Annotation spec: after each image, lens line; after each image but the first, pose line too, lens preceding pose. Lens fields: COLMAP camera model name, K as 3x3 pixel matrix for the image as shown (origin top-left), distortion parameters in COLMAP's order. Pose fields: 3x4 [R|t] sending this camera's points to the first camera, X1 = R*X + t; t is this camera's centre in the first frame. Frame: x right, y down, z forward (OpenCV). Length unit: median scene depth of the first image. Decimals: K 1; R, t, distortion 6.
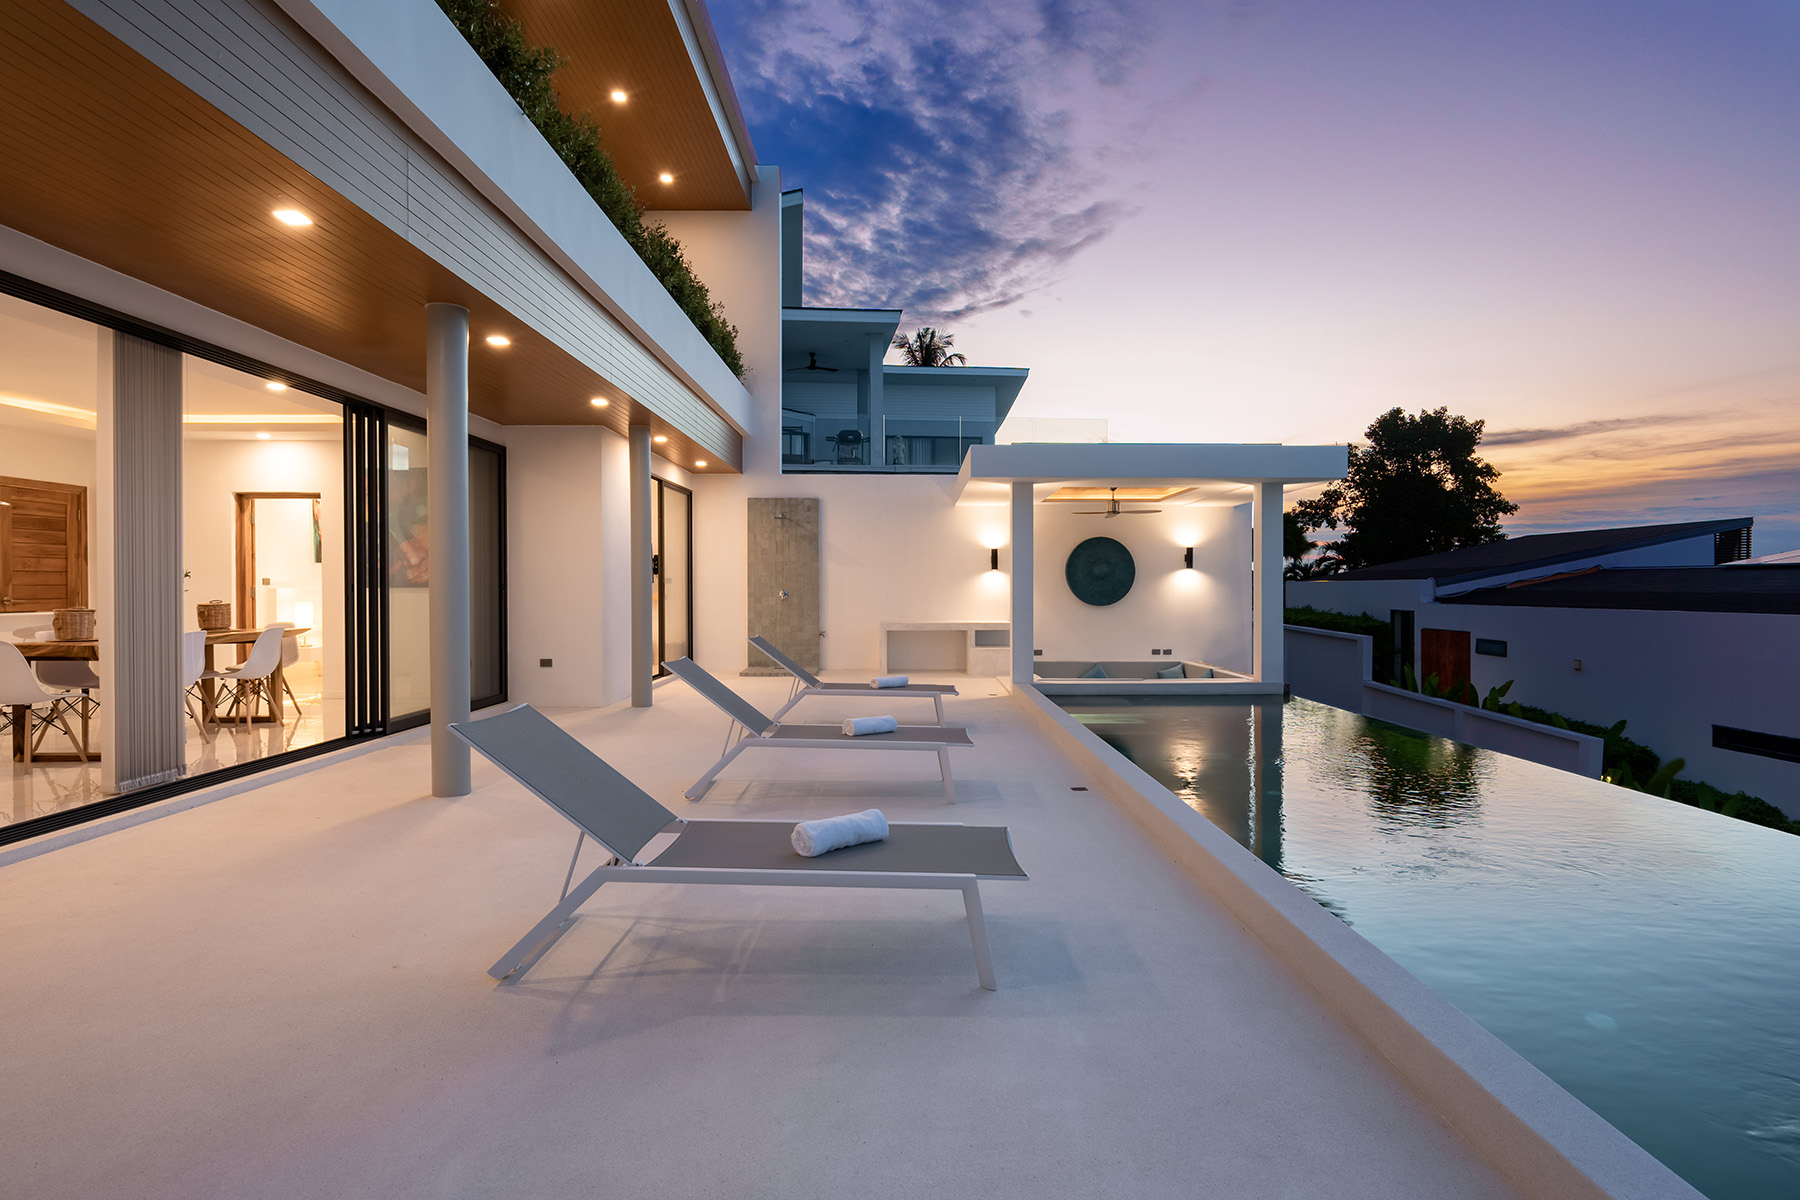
lens RADIAL K [[931.6, 0, 883.7], [0, 931.6, 604.3], [0, 0, 1]] dist [-0.000991, -0.000407]
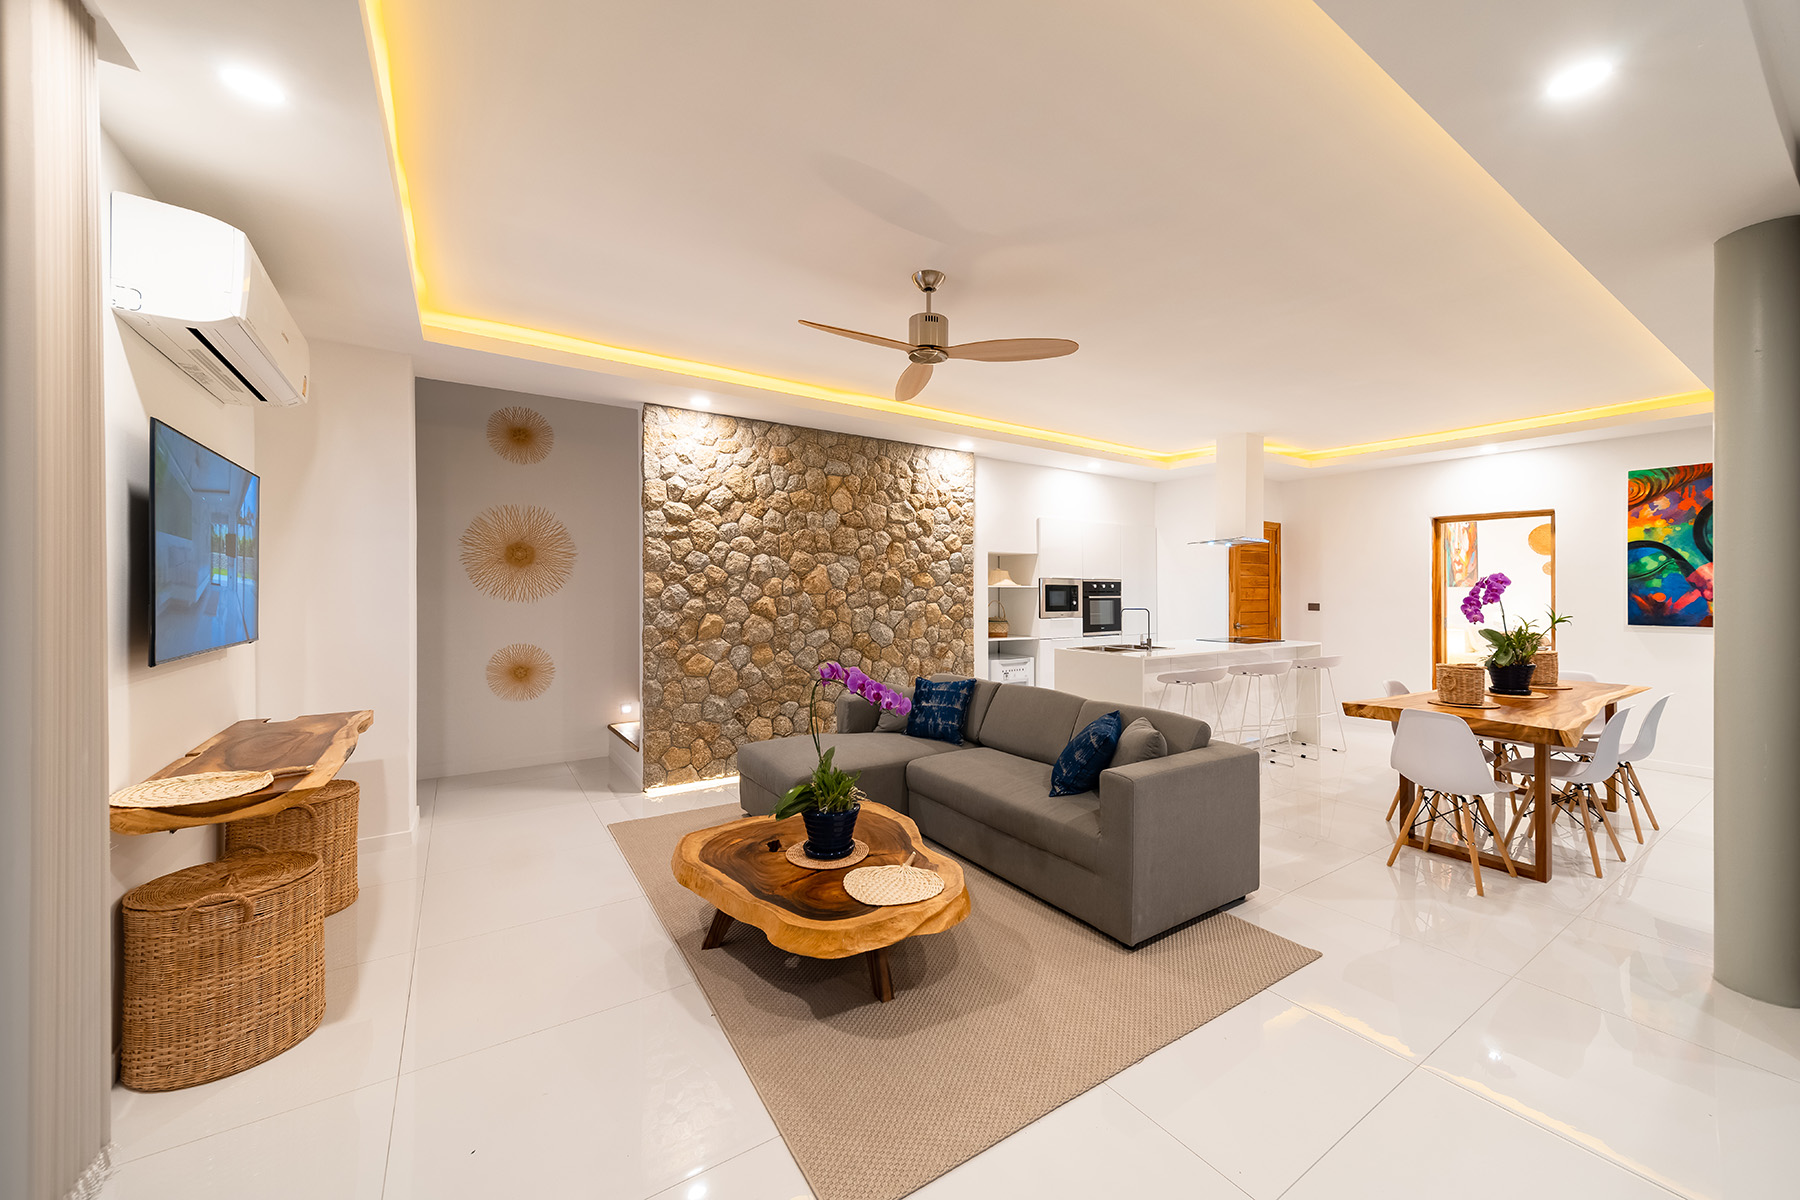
lens RADIAL K [[645.3, 0, 901.1], [0, 645.3, 589.5], [0, 0, 1]] dist [0.002194, 0.000260]
pose [[0.561183, 0.009033, -0.827642, -0.314174], [-0.021441, 0.999764, -0.003626, -0.022662], [0.827414, 0.019781, 0.561244, 0.129249]]
